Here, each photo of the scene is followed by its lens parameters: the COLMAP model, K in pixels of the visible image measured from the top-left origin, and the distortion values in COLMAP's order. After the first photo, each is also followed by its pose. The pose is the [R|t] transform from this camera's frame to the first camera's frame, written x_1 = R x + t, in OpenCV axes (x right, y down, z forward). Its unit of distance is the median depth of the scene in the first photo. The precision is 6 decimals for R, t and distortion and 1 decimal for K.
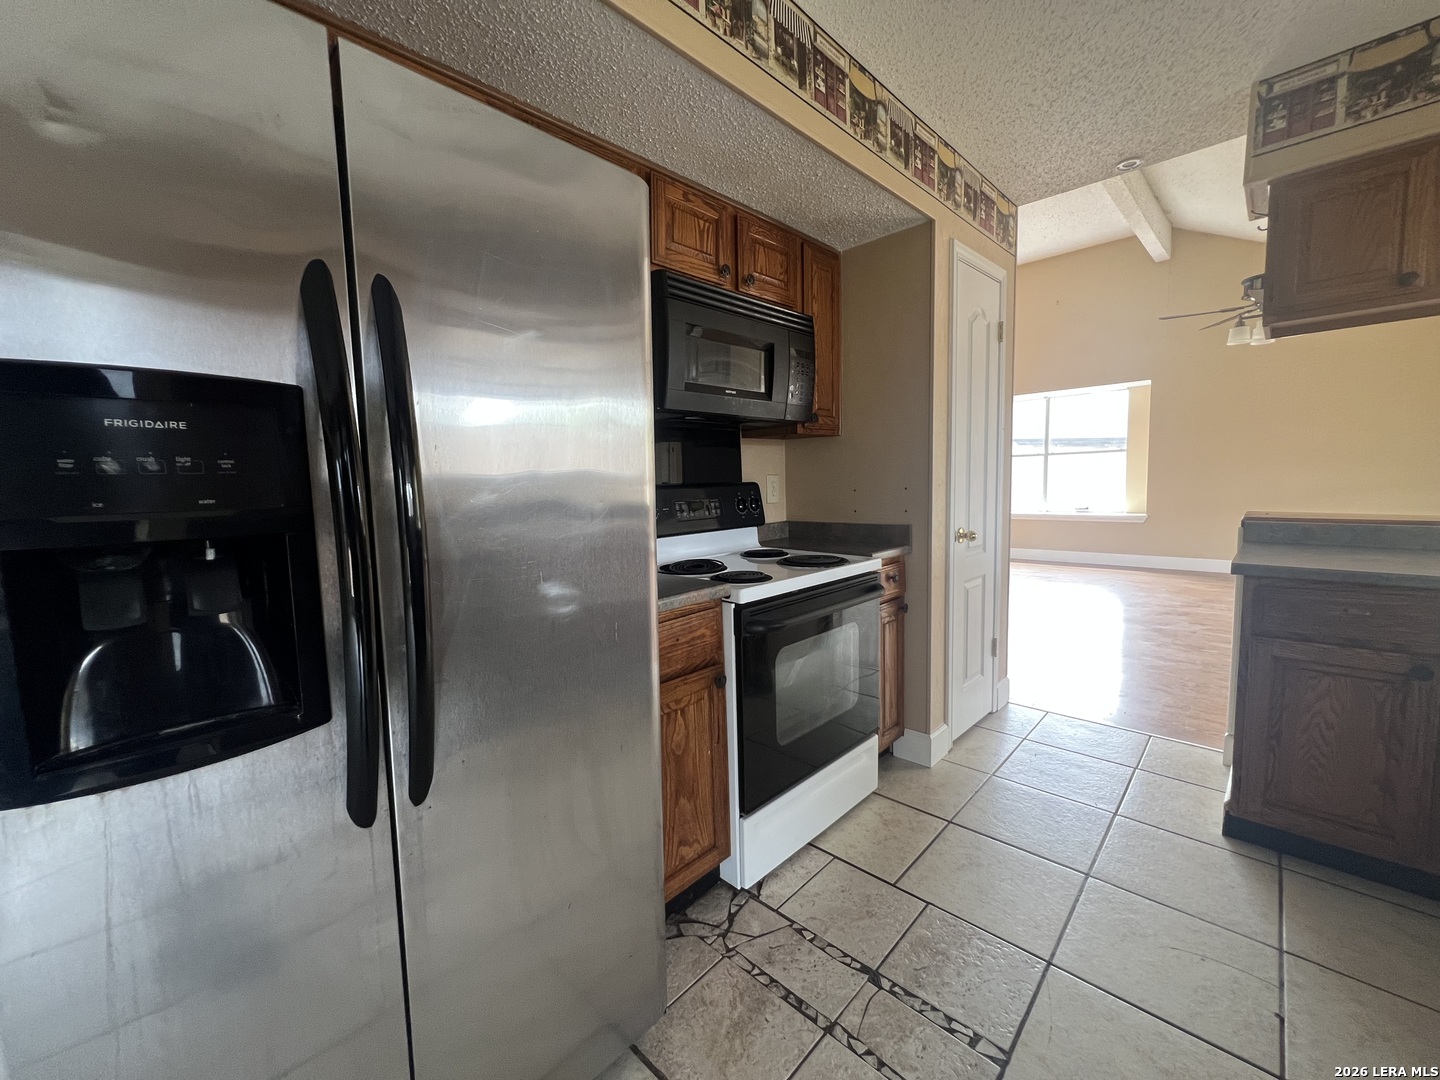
lens RADIAL K [[575.9, 0, 715.3], [0, 575.9, 535.2], [0, 0, 1]] dist [-0.000831, 0.000035]
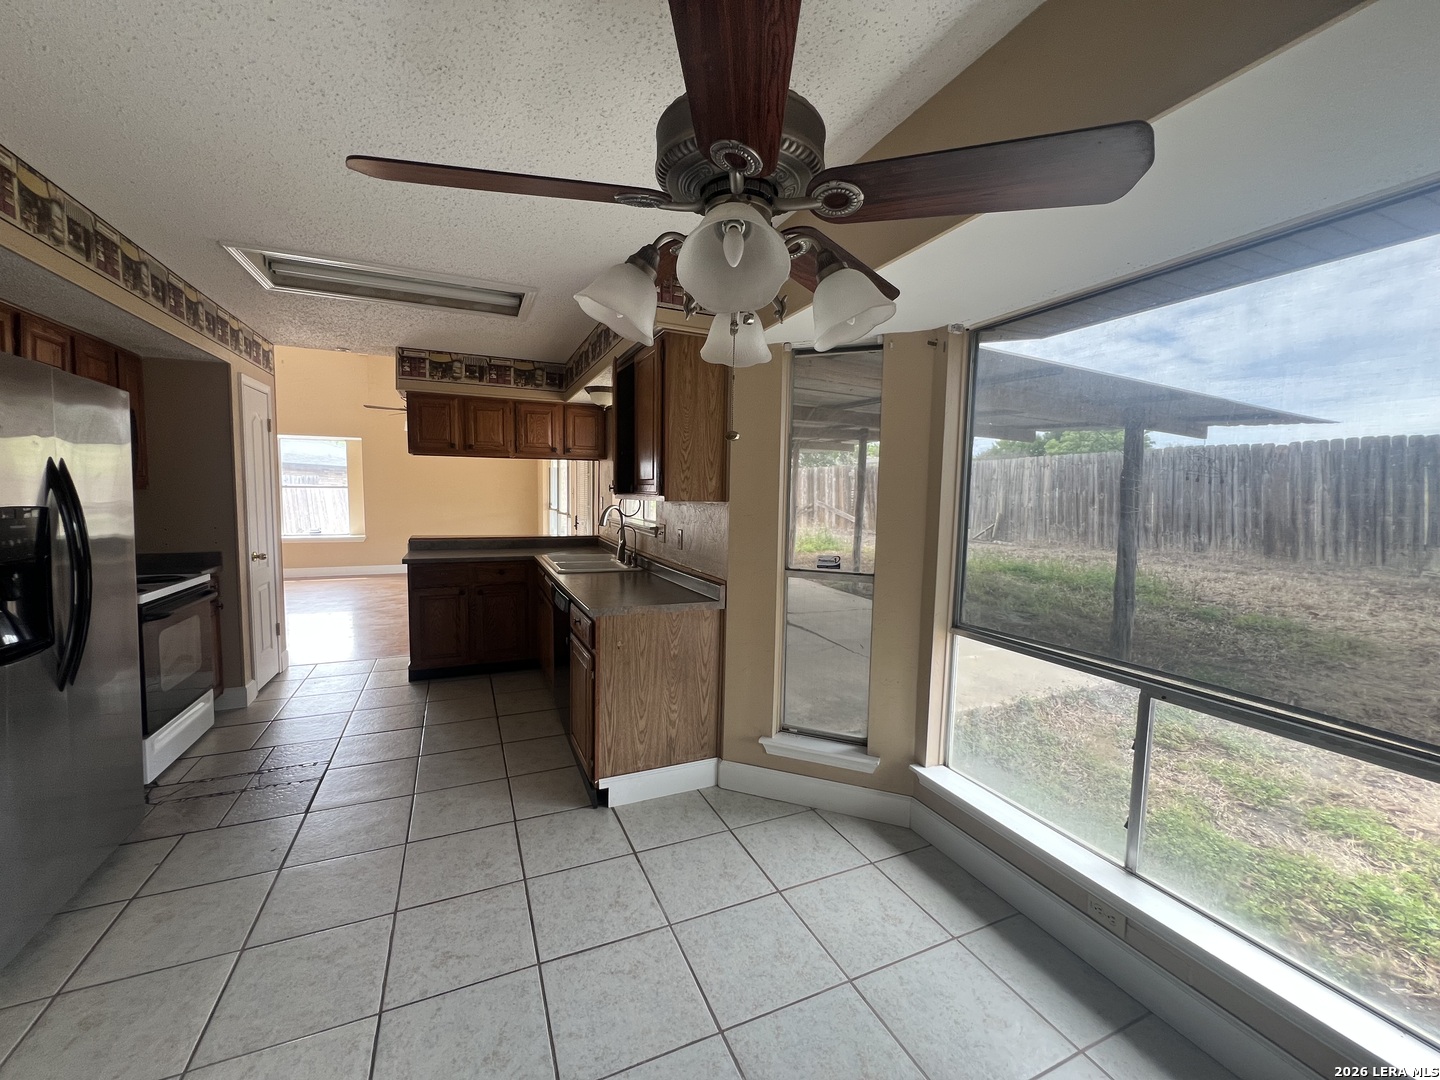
lens RADIAL K [[575.9, 0, 721.3], [0, 575.9, 534.7], [0, 0, 1]] dist [-0.000831, 0.000035]
pose [[0.364650, -0.034896, 0.930491, -0.613276], [0.067559, 0.997655, 0.010939, 0.009704], [-0.928691, 0.058874, 0.366152, -0.817128]]
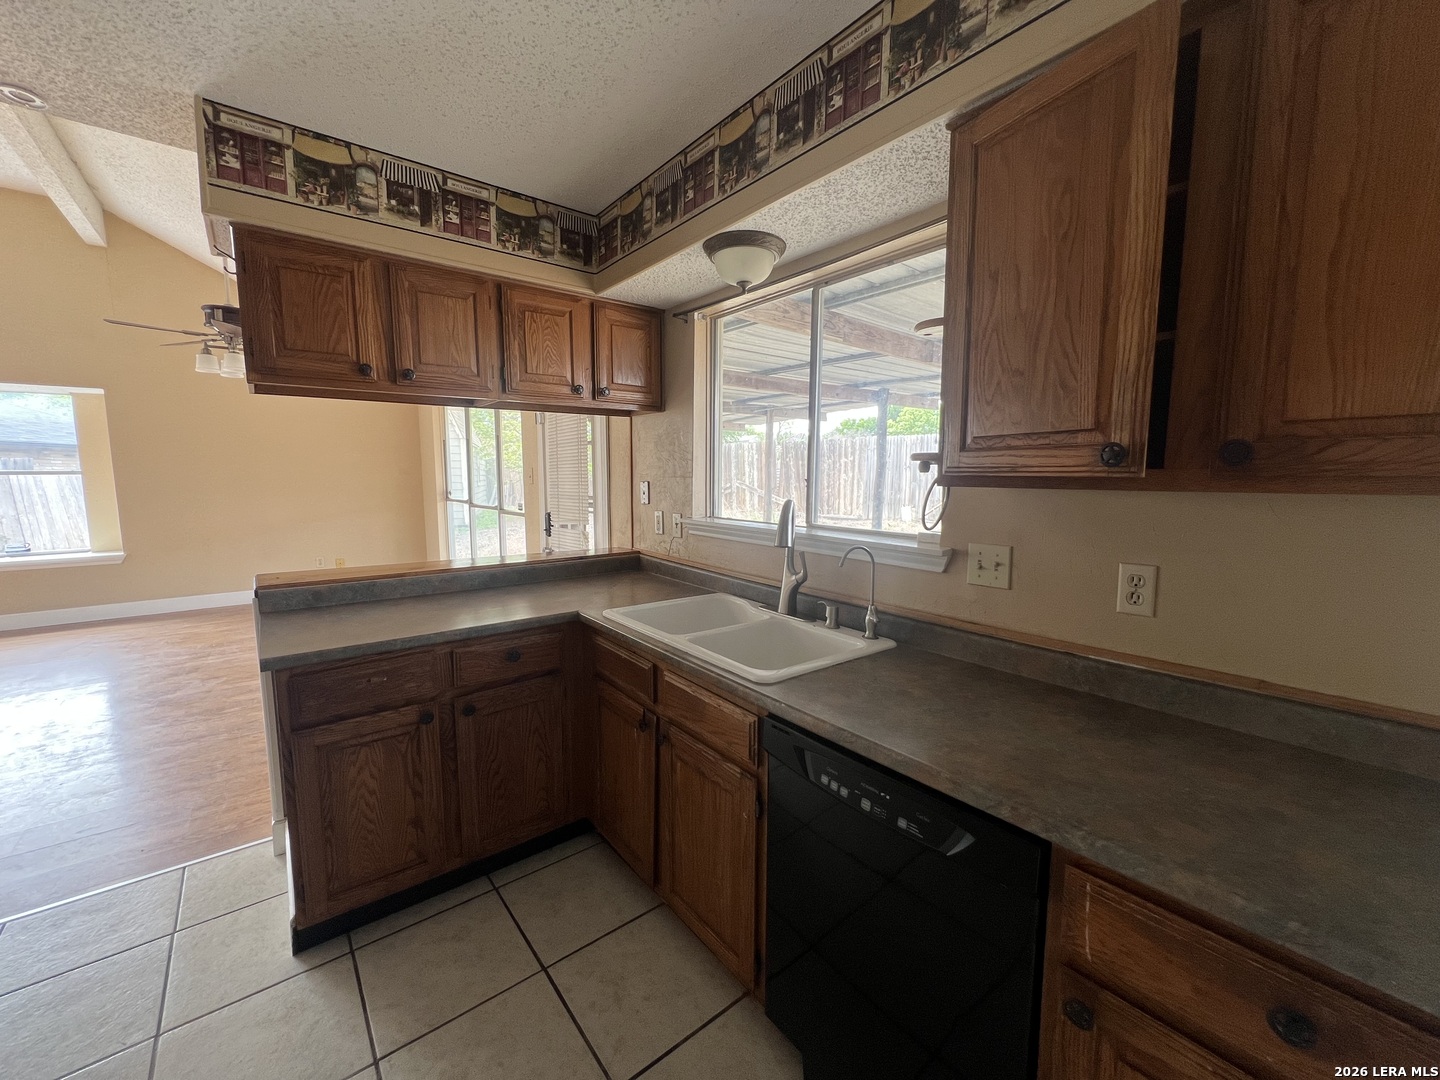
lens RADIAL K [[575.9, 0, 719.4], [0, 575.9, 535.8], [0, 0, 1]] dist [-0.000831, 0.000035]
pose [[0.119503, -0.078842, 0.989698, 0.110612], [0.095623, 0.993122, 0.067568, -0.100482], [-0.988218, 0.086563, 0.126220, 0.152552]]
